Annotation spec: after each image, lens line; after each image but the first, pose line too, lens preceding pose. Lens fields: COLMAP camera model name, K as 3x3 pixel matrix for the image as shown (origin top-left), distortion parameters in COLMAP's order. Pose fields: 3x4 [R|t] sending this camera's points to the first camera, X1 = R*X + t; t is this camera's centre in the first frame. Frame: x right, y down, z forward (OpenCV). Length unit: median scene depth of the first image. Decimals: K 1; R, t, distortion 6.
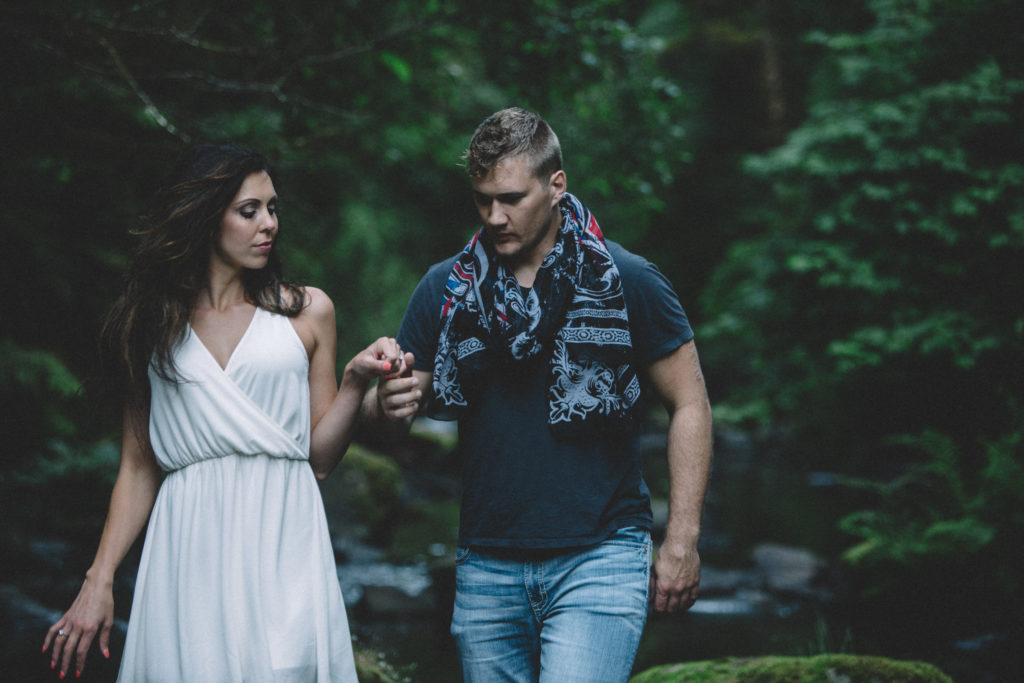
lens RADIAL K [[3448.7, 0, 512.0], [0, 3448.7, 341.5], [0, 0, 1]] dist [0.020734, 1.433838]
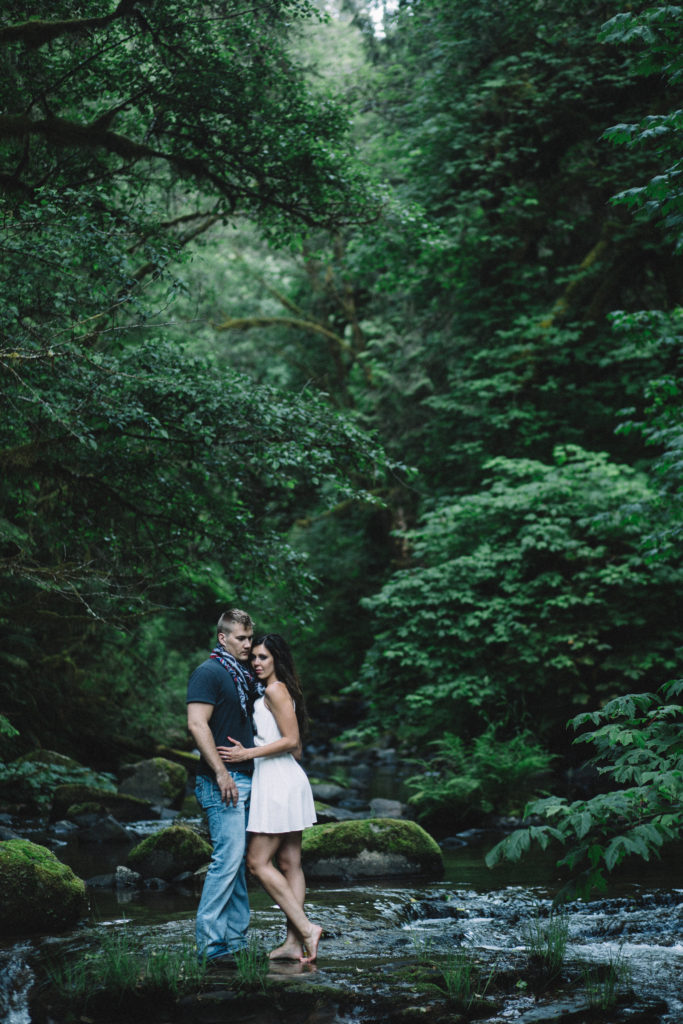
lens RADIAL K [[2315.2, 0, 341.5], [0, 2315.2, 512.0], [0, 0, 1]] dist [-0.405772, 4.955124]
pose [[0.998370, -0.035114, 0.045001, 0.001066], [0.038615, 0.996090, -0.079462, 0.000113], [-0.042035, 0.081070, 0.995822, -0.292119]]
